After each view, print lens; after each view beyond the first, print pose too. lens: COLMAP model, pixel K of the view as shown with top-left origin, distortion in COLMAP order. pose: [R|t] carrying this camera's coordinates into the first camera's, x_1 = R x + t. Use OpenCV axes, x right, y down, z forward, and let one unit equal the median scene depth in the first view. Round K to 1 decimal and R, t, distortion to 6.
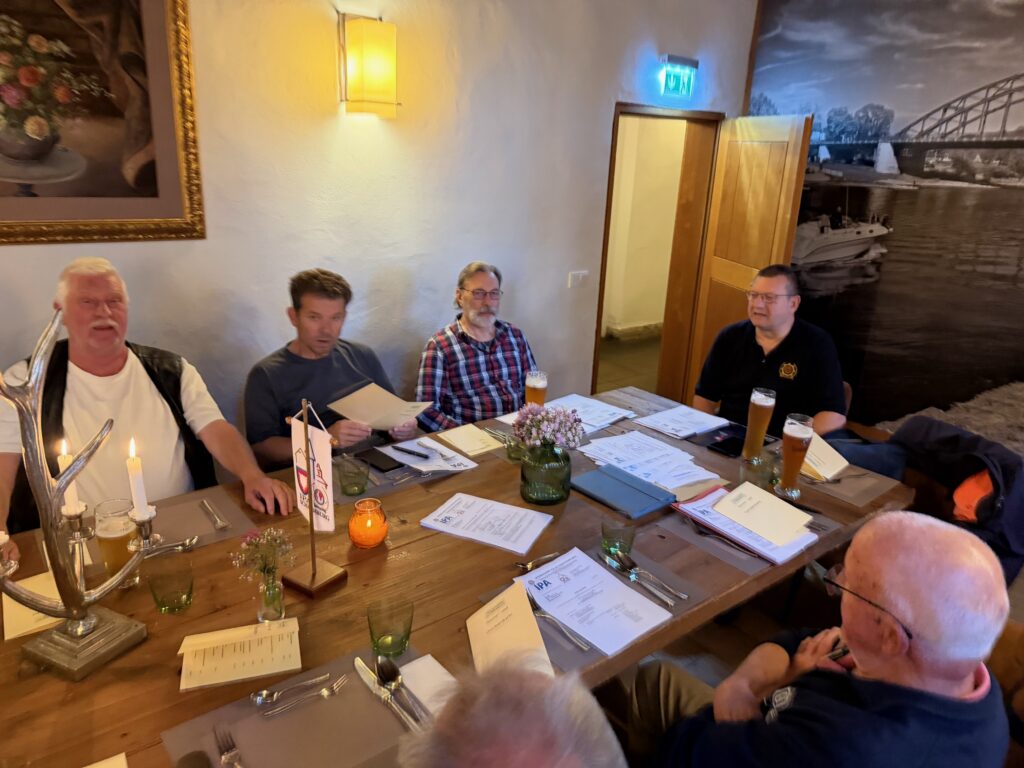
lens RADIAL K [[700.8, 0, 521.0], [0, 700.8, 384.8], [0, 0, 1]] dist [0.019180, -0.033854]
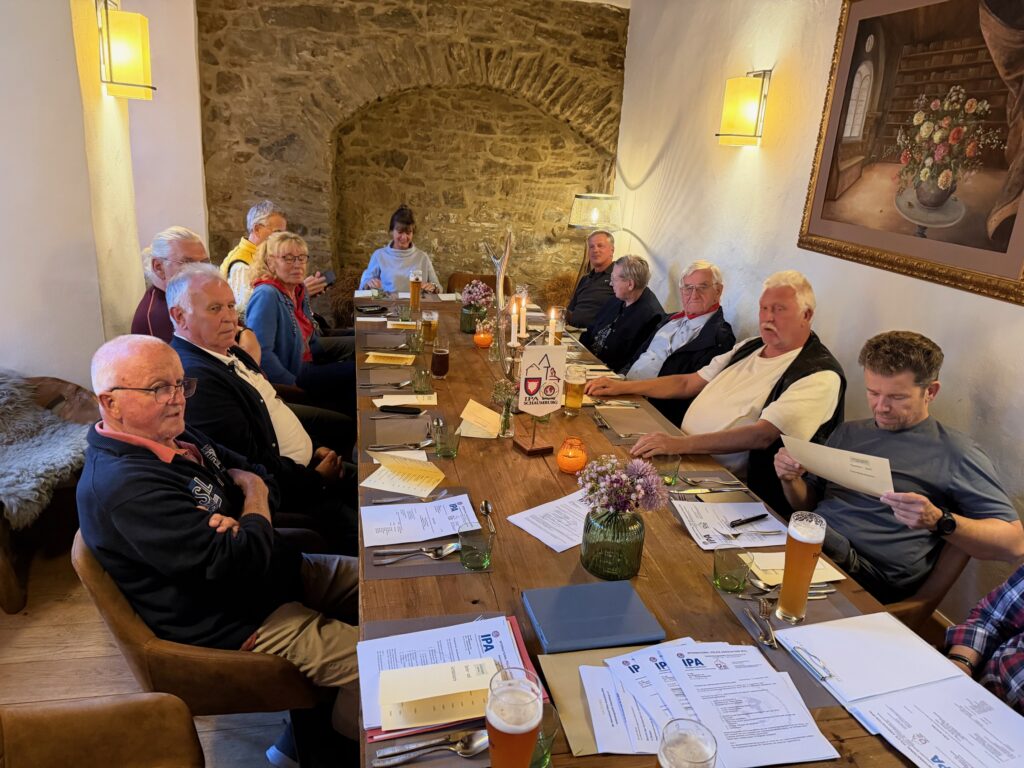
lens RADIAL K [[700.8, 0, 513.4], [0, 700.8, 384.5], [0, 0, 1]] dist [0.019180, -0.033854]
pose [[-0.450279, 0.204864, -0.869068, 0.404742], [-0.360995, 0.848458, 0.387043, -0.160557], [0.816659, 0.488007, -0.308088, 0.554352]]
